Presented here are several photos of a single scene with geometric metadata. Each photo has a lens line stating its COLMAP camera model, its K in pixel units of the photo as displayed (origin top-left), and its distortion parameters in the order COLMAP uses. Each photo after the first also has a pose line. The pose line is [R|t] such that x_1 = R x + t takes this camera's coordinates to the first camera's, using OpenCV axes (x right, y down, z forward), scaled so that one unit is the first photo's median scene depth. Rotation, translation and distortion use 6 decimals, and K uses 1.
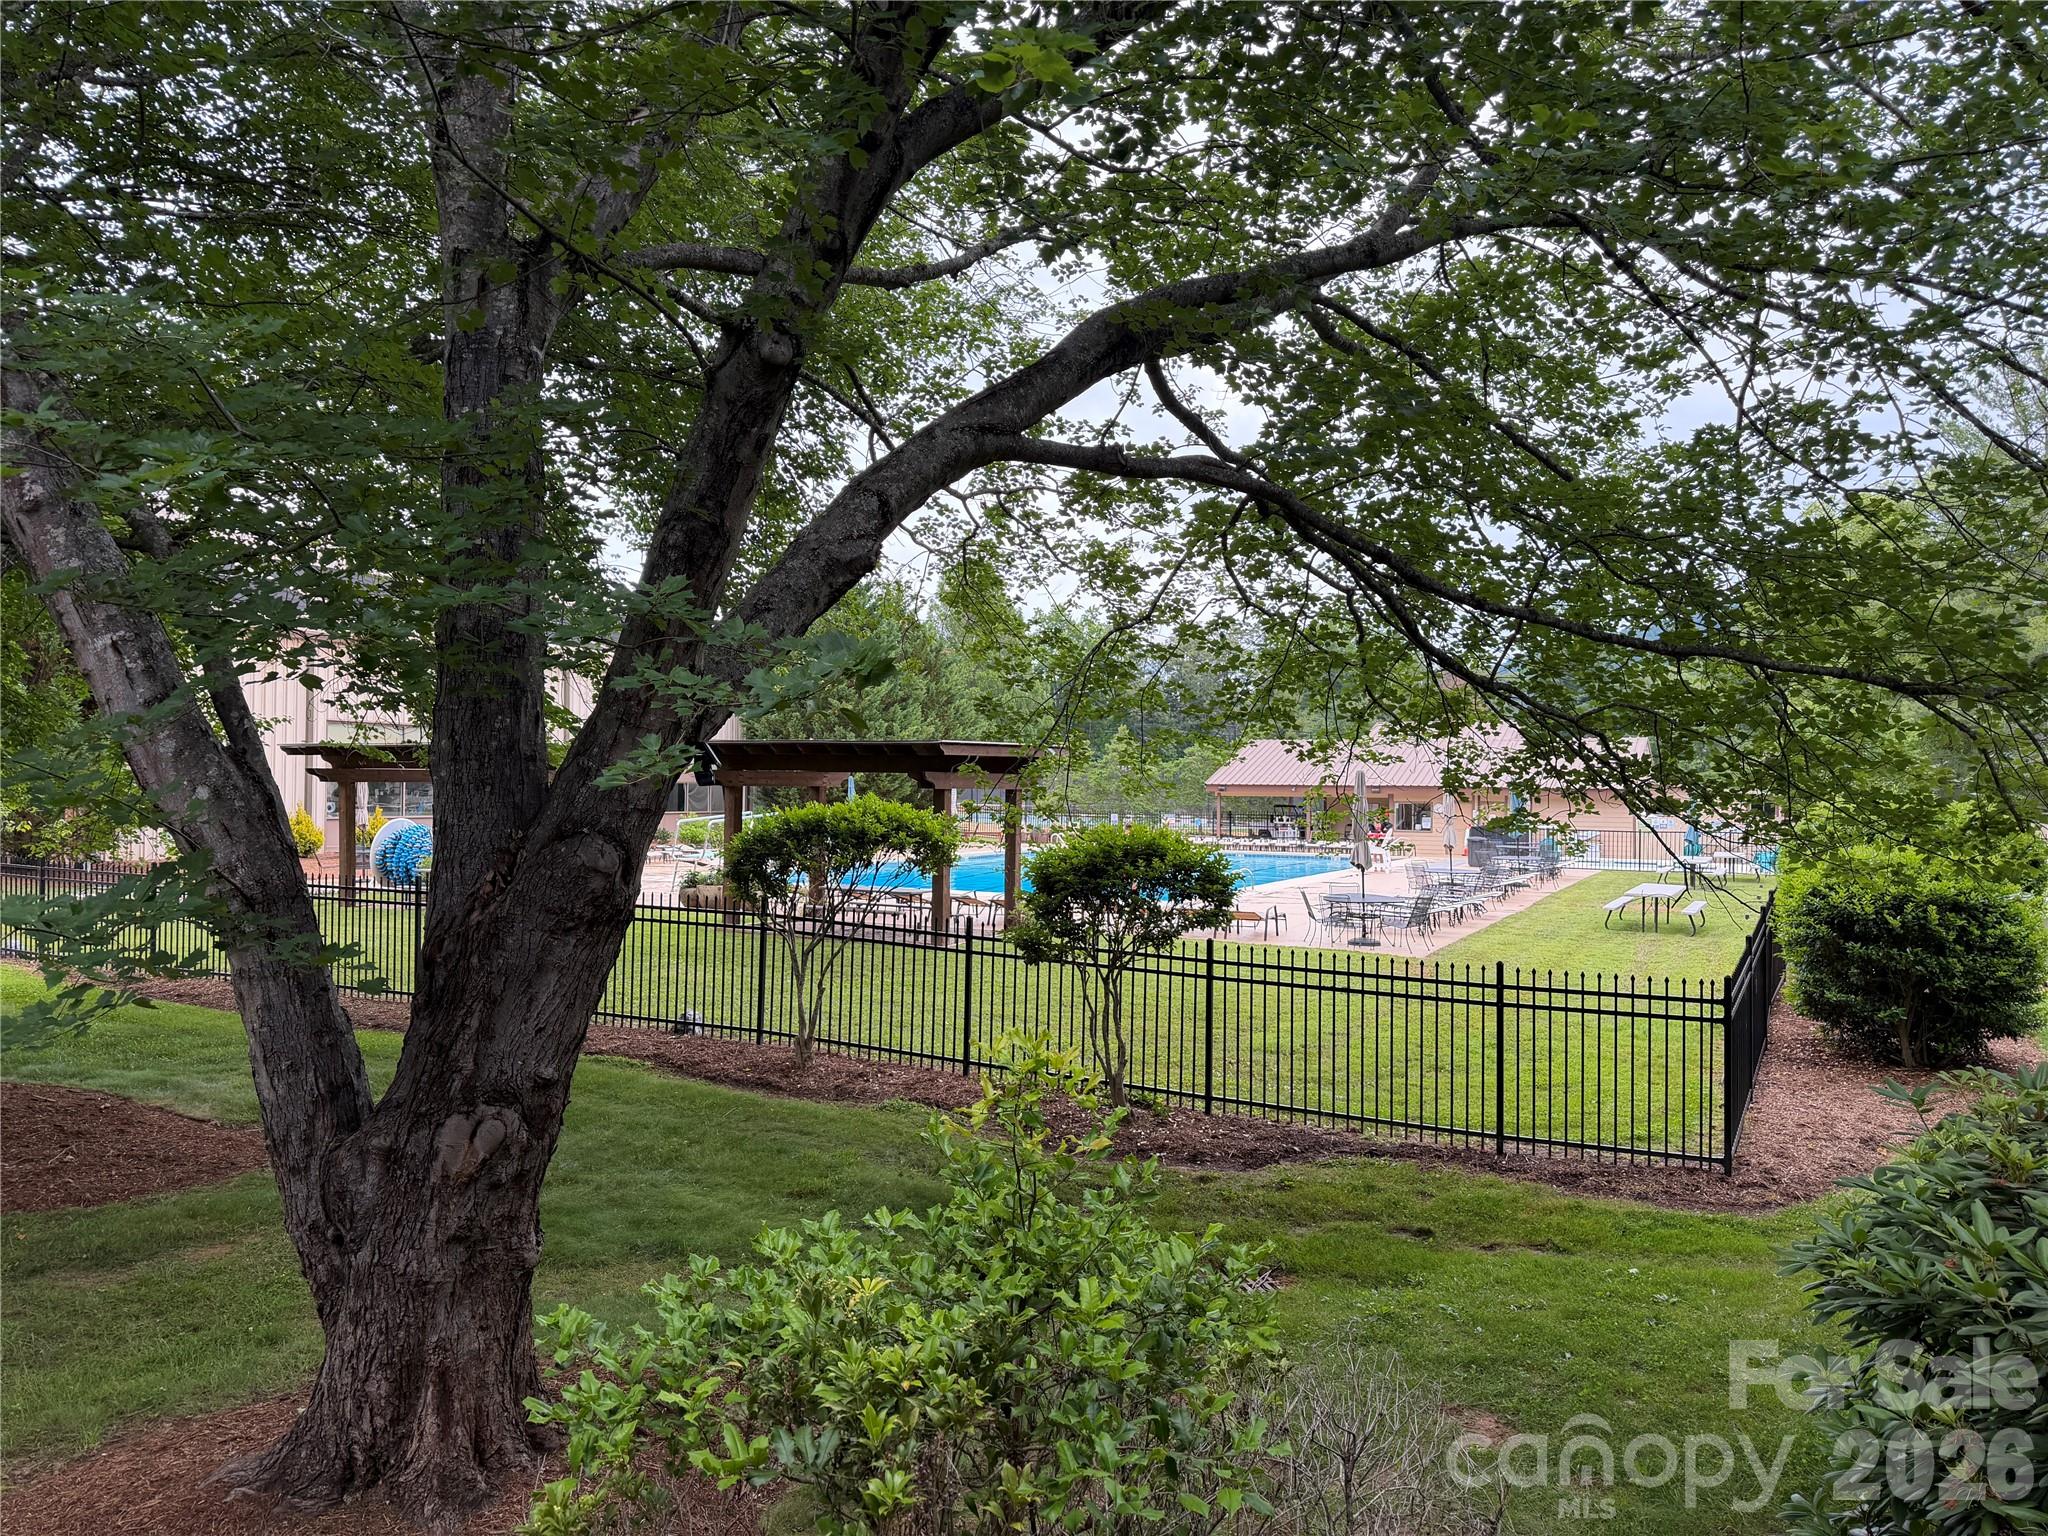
lens RADIAL K [[1427.2, 0, 1022.6], [0, 1427.2, 764.9], [0, 0, 1]] dist [0.003501, 0.001054]
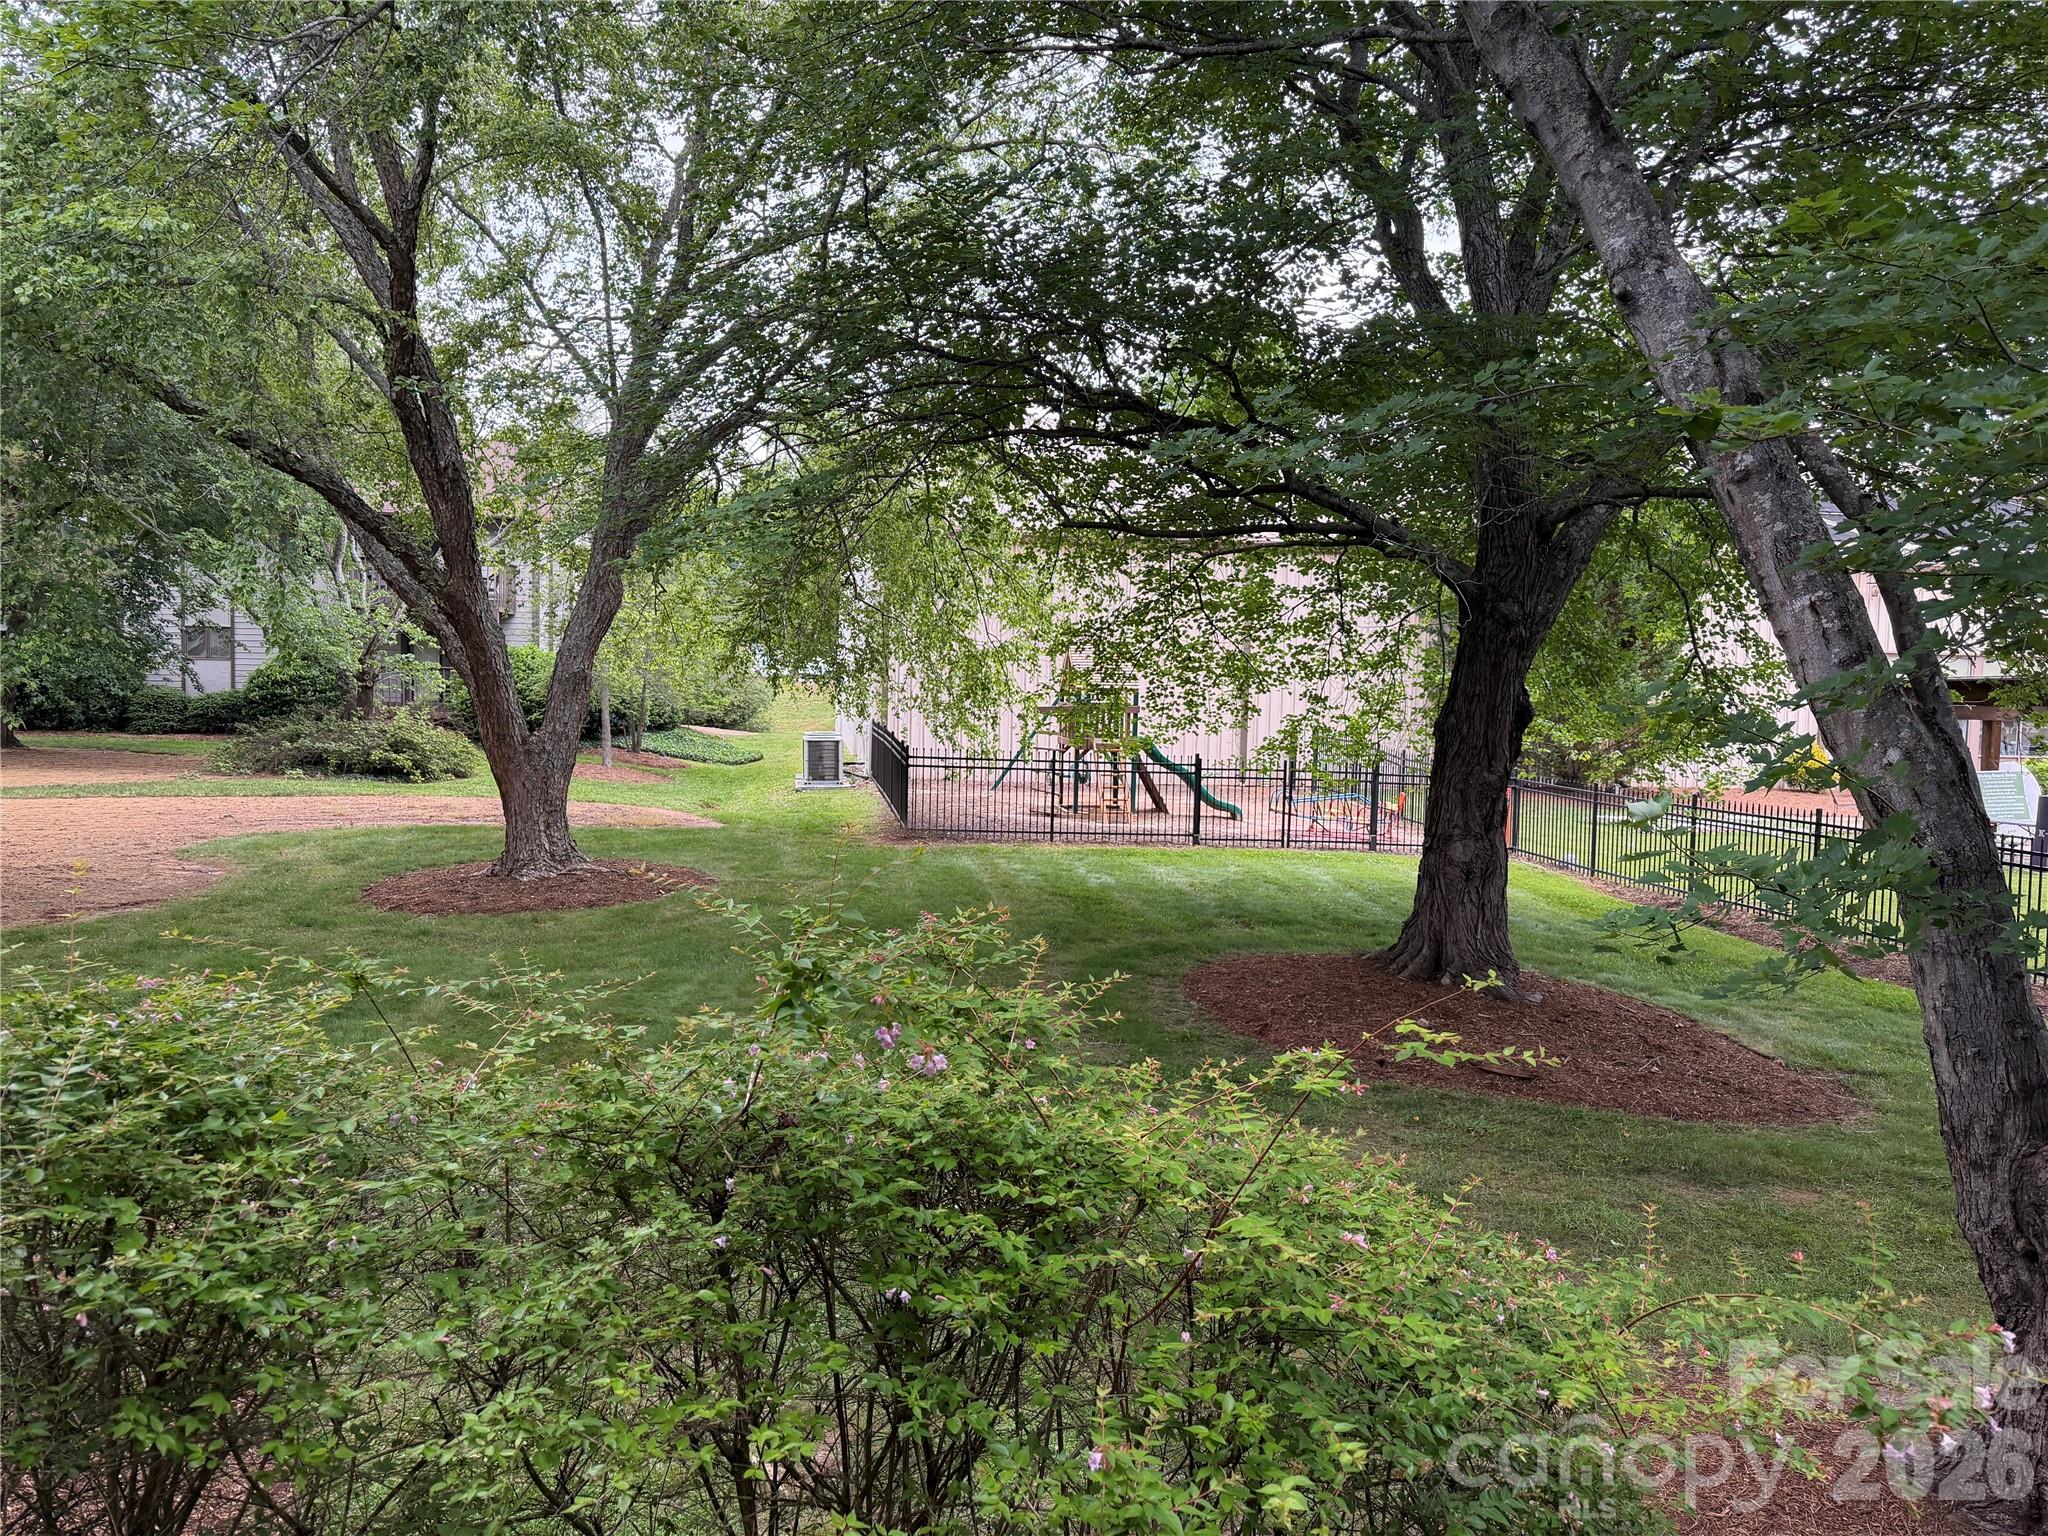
lens RADIAL K [[1427.2, 0, 1021.0], [0, 1427.2, 770.4], [0, 0, 1]] dist [0.003501, 0.001054]
pose [[0.581878, 0.042458, -0.812167, -0.129707], [0.003322, 0.998504, 0.054580, -0.023159], [0.813269, -0.034457, 0.580866, -0.028133]]
